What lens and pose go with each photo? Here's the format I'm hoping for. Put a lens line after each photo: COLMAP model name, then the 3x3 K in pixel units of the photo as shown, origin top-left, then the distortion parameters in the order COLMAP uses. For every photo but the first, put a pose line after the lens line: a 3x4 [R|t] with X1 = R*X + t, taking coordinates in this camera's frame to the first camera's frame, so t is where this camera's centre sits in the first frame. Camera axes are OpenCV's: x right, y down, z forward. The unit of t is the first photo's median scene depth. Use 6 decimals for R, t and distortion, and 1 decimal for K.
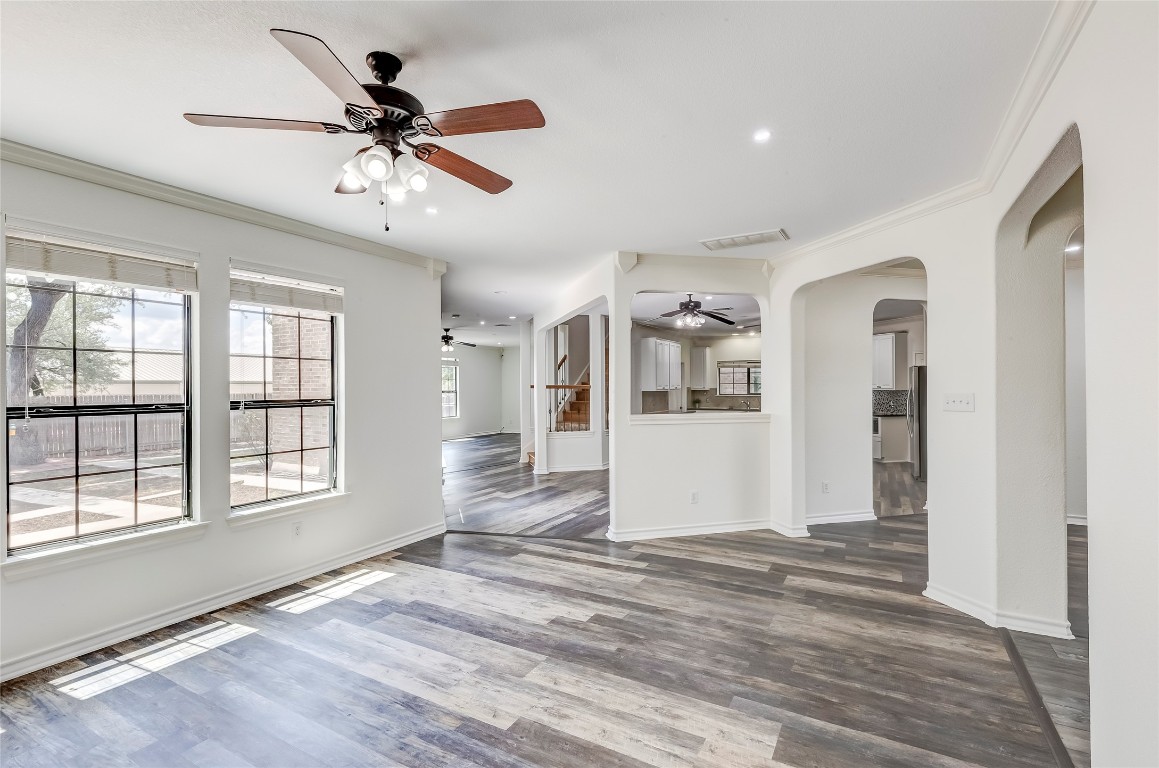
lens RADIAL K [[521.6, 0, 596.9], [0, 521.6, 387.4], [0, 0, 1]] dist [0.003527, 0.000712]
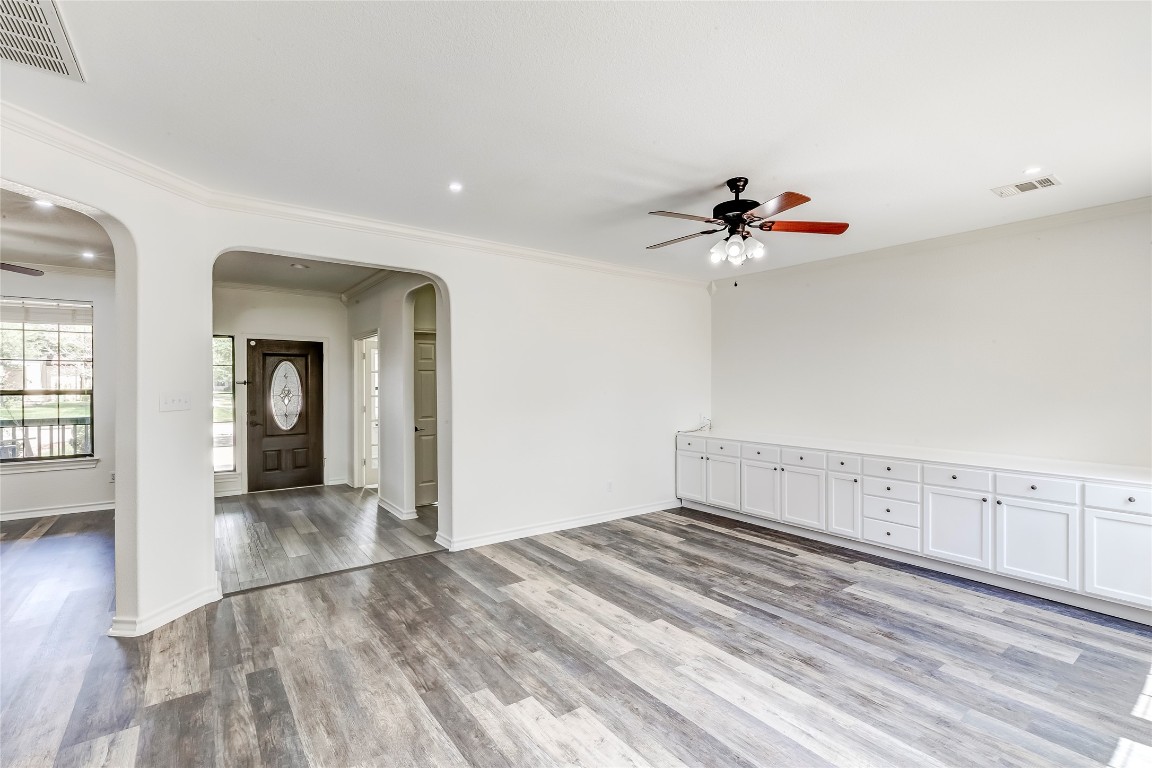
lens RADIAL K [[534.5, 0, 576.0], [0, 534.5, 384.0], [0, 0, 1]] dist [0.003558, 0.000087]
pose [[-0.904080, 0.002885, 0.427353, -0.414957], [0.004632, 0.999985, 0.003048, -0.000559], [-0.427338, 0.004735, -0.904080, 1.691296]]
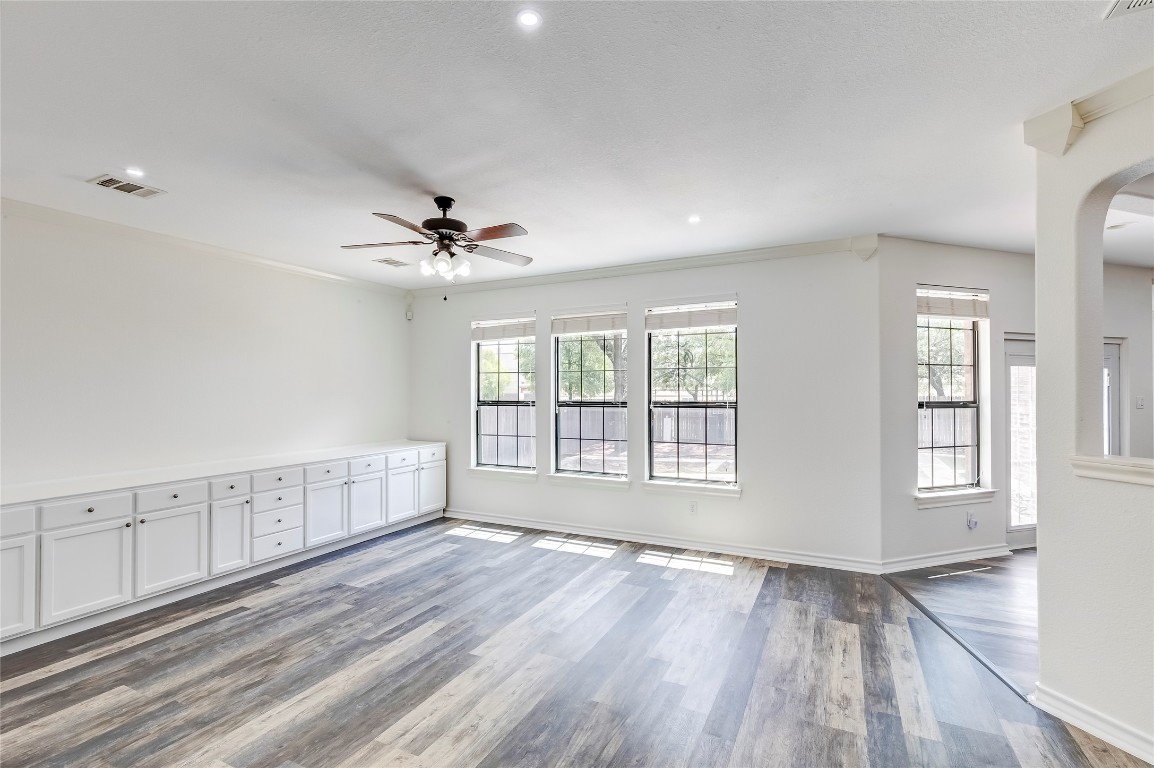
lens RADIAL K [[523.7, 0, 578.3], [0, 523.7, 388.7], [0, 0, 1]] dist [0.005195, -0.000787]
pose [[0.042347, 0.000870, -0.999103, 0.810311], [0.002189, 0.999997, 0.000963, -0.011214], [0.999101, -0.002228, 0.042345, 0.848980]]
